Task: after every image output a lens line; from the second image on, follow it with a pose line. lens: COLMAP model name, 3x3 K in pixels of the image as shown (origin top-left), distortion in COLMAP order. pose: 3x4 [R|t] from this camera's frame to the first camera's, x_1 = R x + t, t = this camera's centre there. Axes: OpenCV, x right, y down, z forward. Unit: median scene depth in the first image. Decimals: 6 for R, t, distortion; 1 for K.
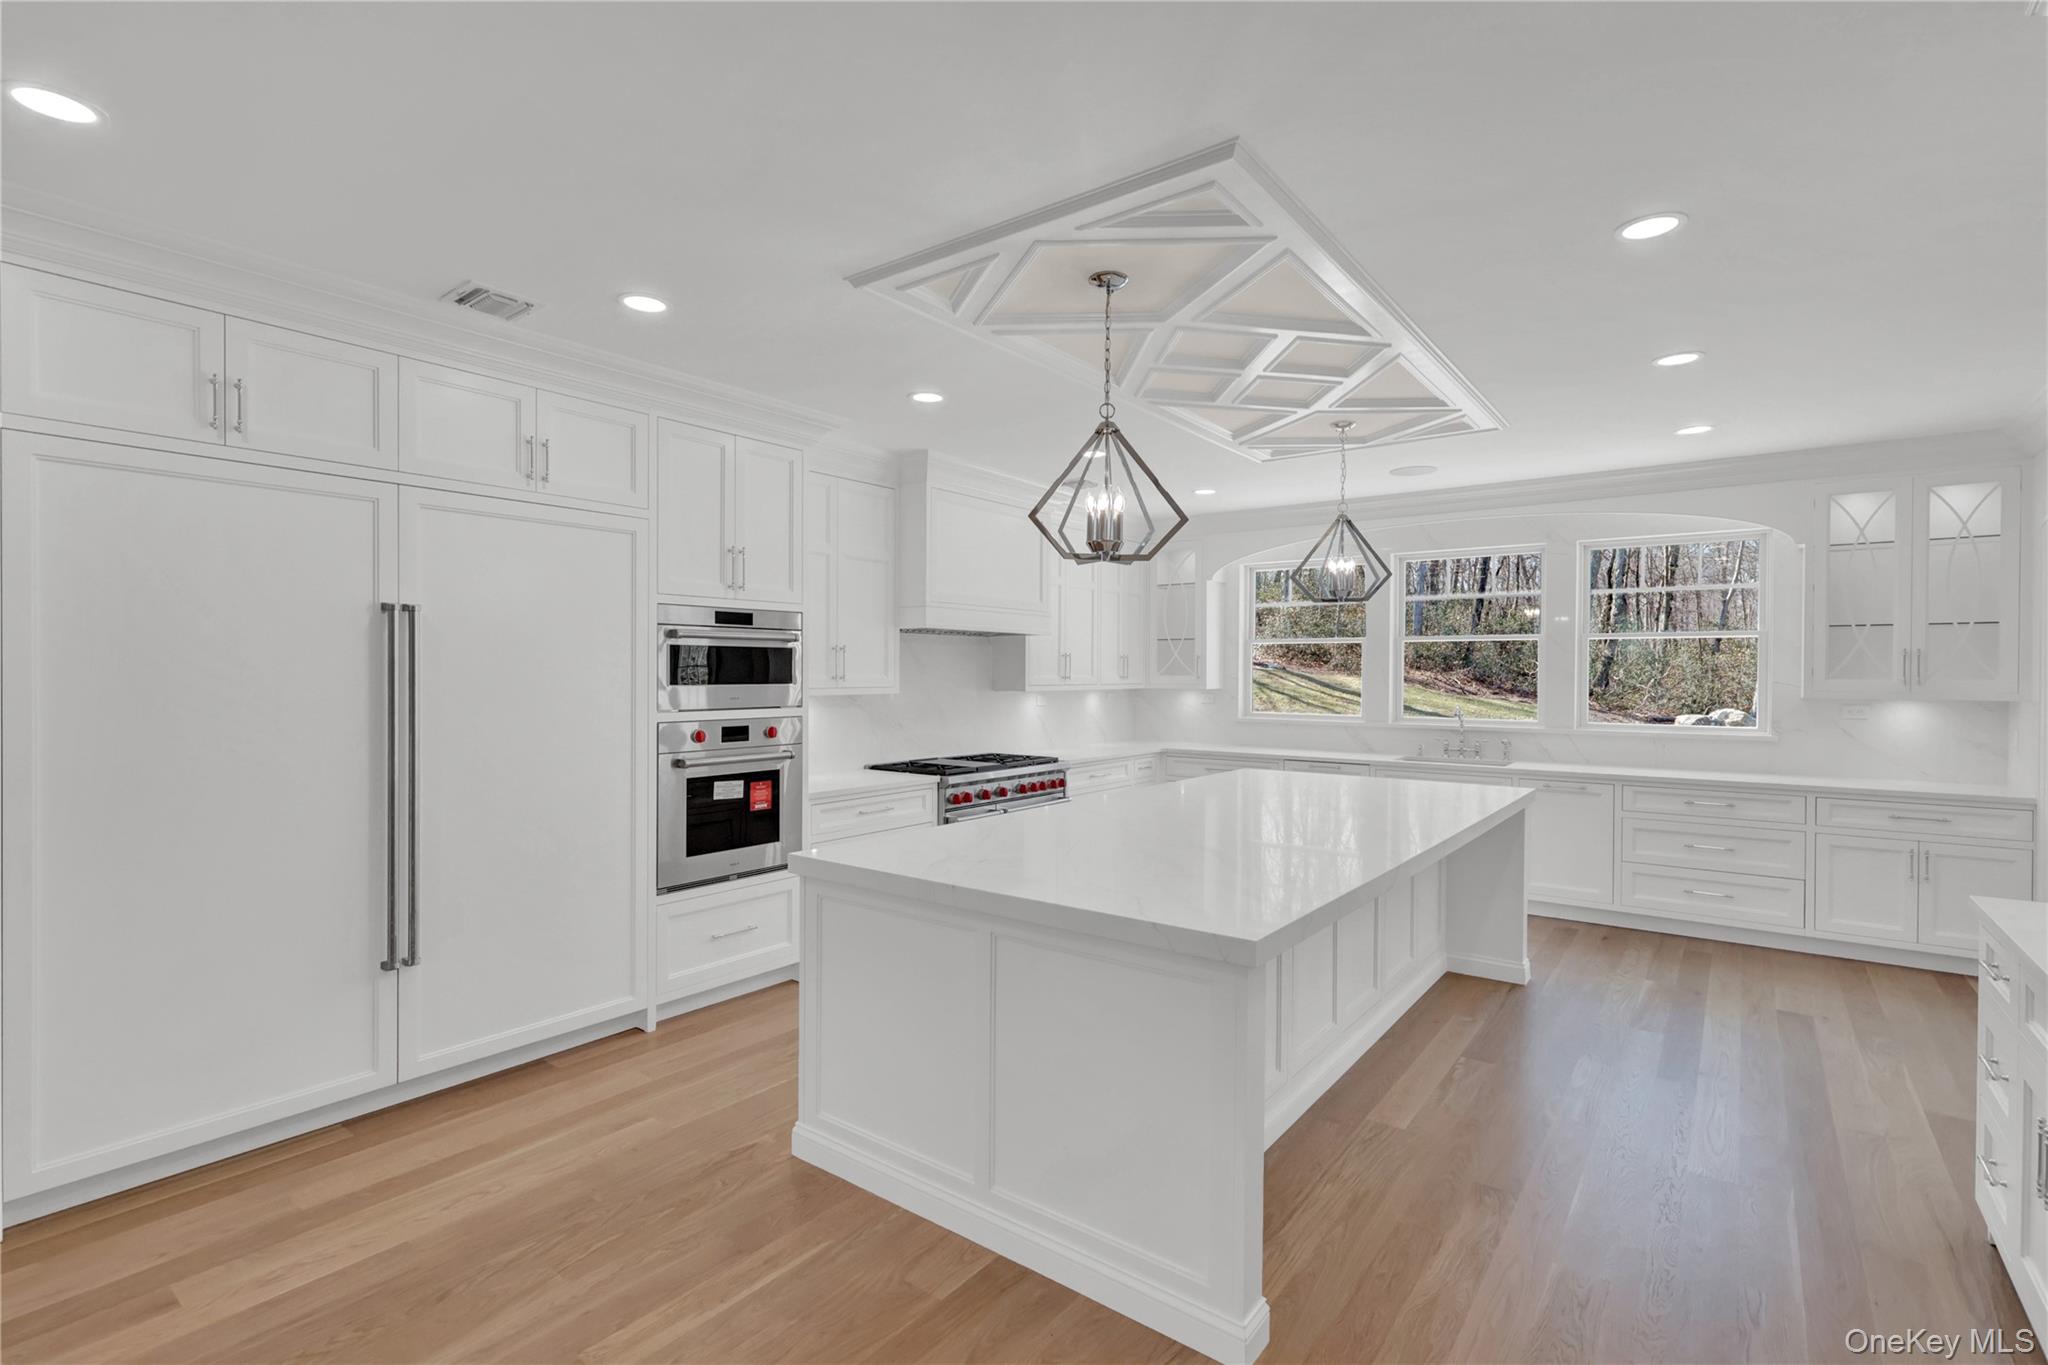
lens RADIAL K [[950.6, 0, 1037.4], [0, 950.6, 678.1], [0, 0, 1]] dist [-0.000416, -0.000550]
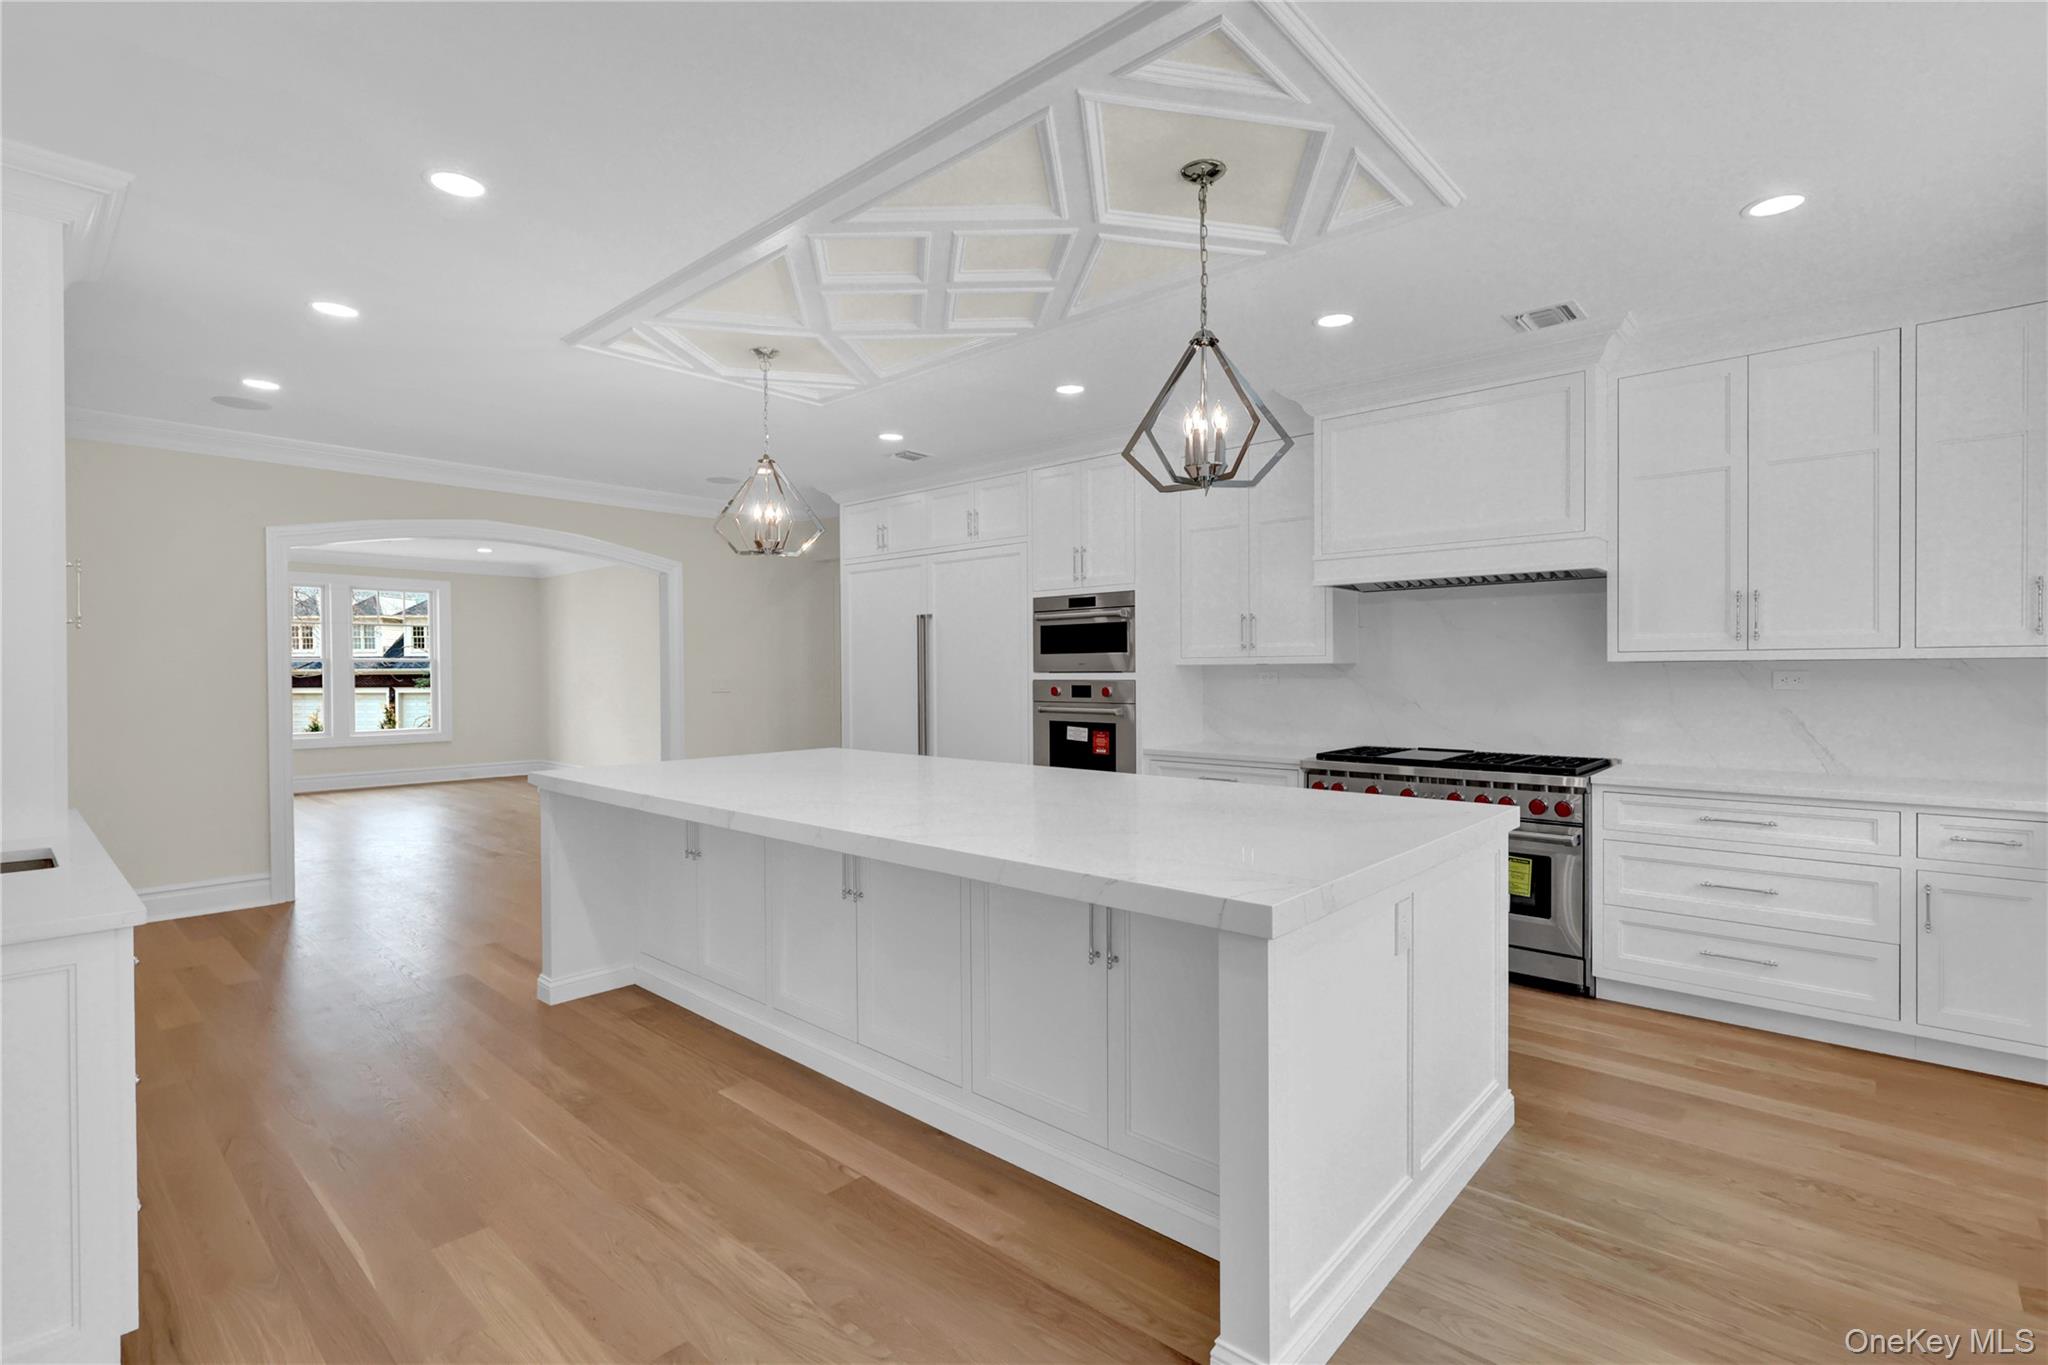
lens RADIAL K [[950.6, 0, 1015.5], [0, 950.6, 676.8], [0, 0, 1]] dist [-0.000416, -0.000550]
pose [[-0.094834, 0.005596, -0.995477, 0.988606], [-0.001461, 0.999982, 0.005761, 0.031487], [0.995492, 0.002001, -0.094824, 1.040593]]
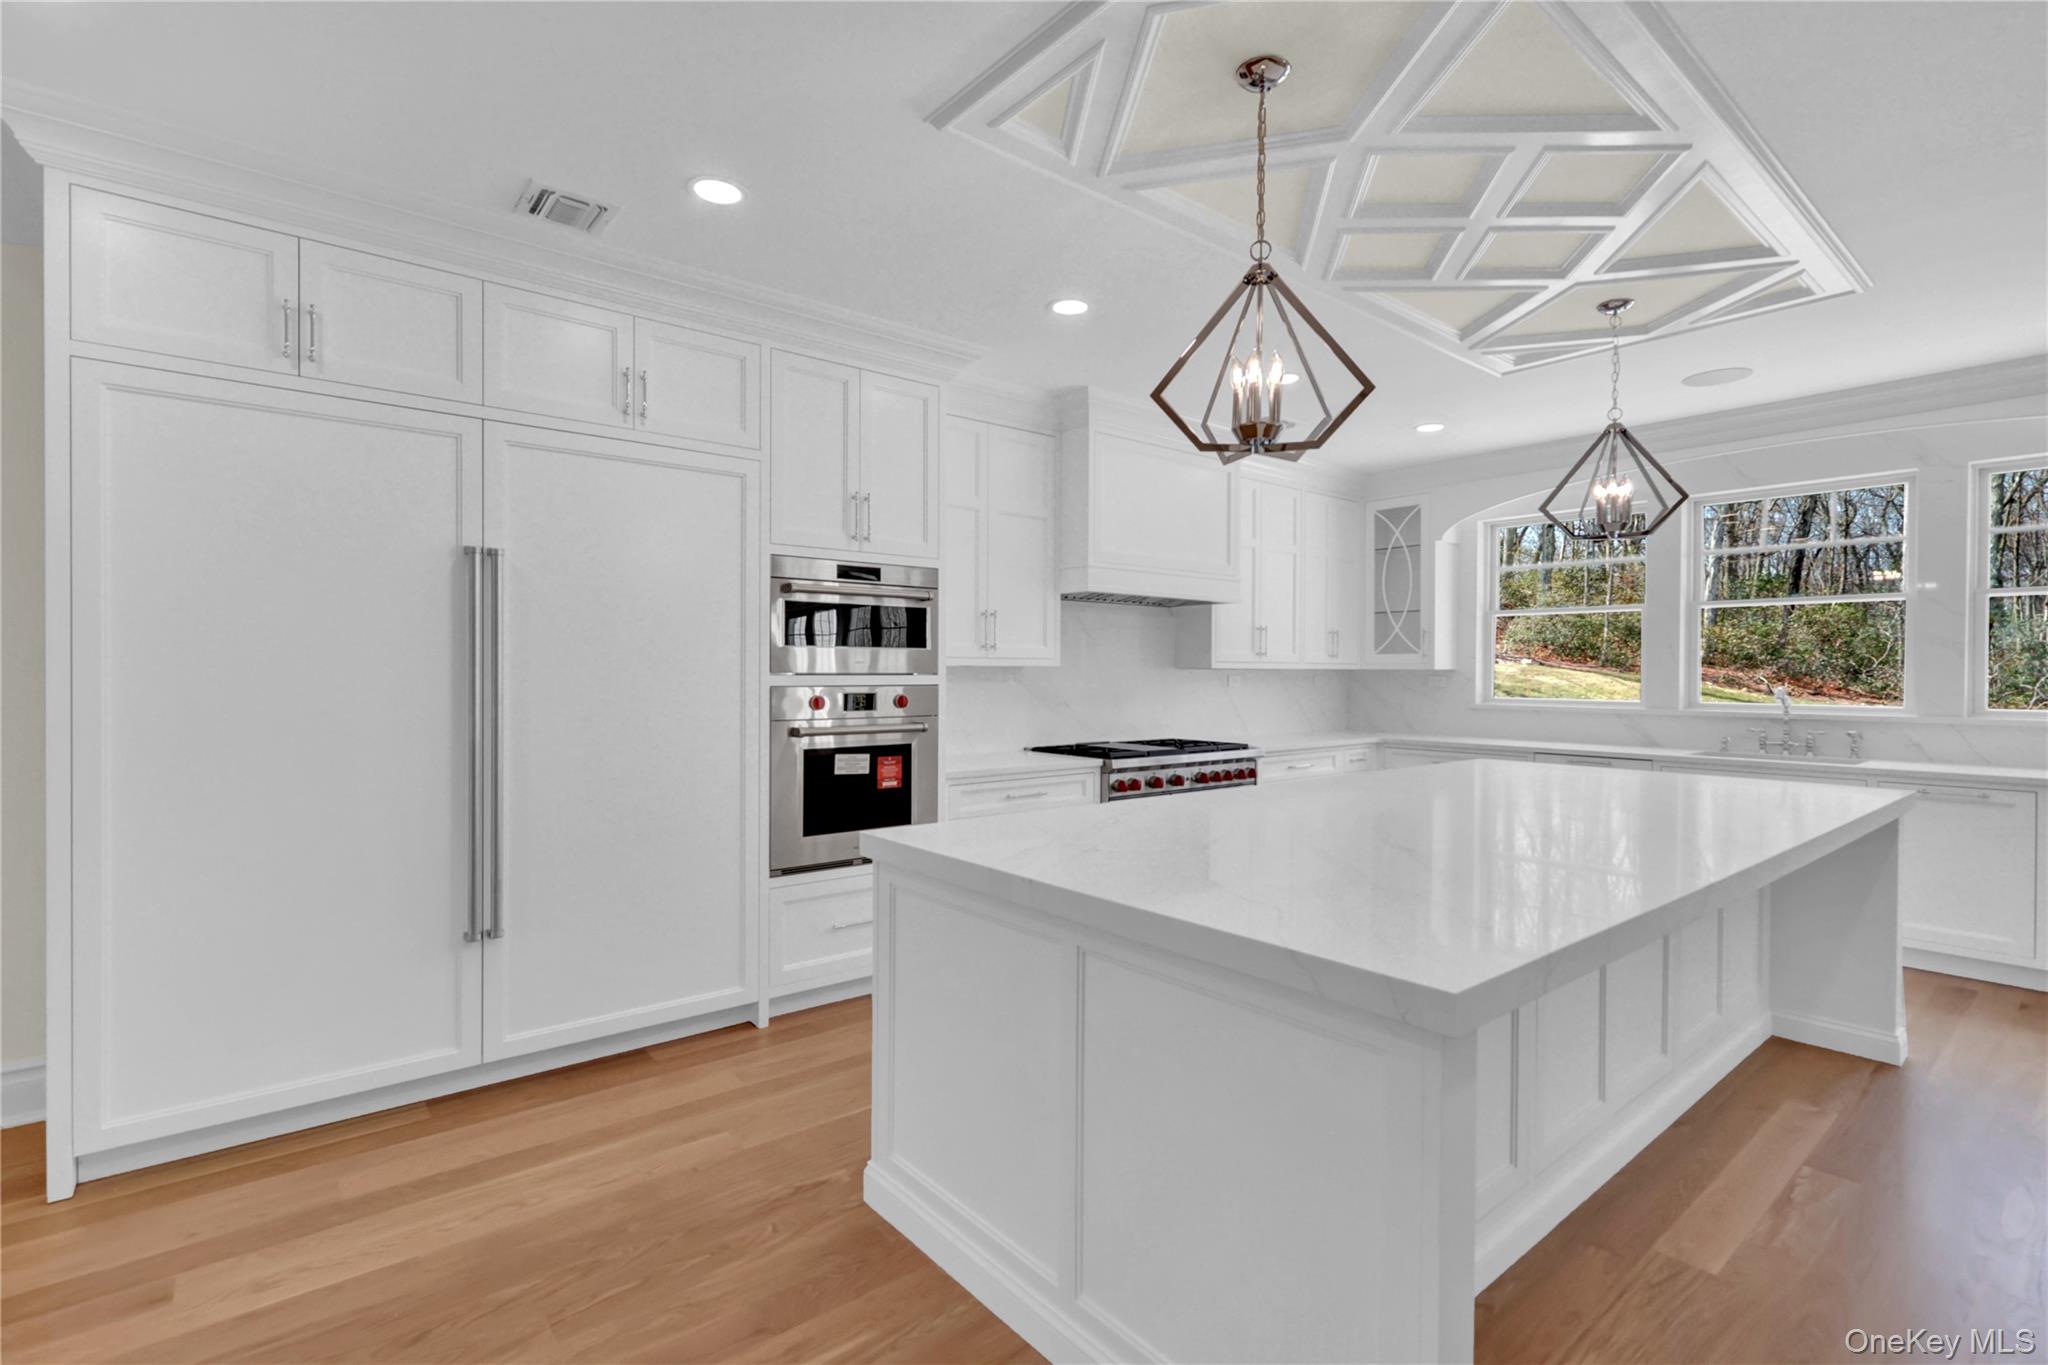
lens RADIAL K [[950.6, 0, 1036.2], [0, 950.6, 677.0], [0, 0, 1]] dist [-0.000416, -0.000550]
pose [[0.972316, 0.001080, -0.233668, 0.053724], [-0.001715, 0.999995, -0.002511, 0.037315], [0.233664, 0.002842, 0.972313, 0.168111]]
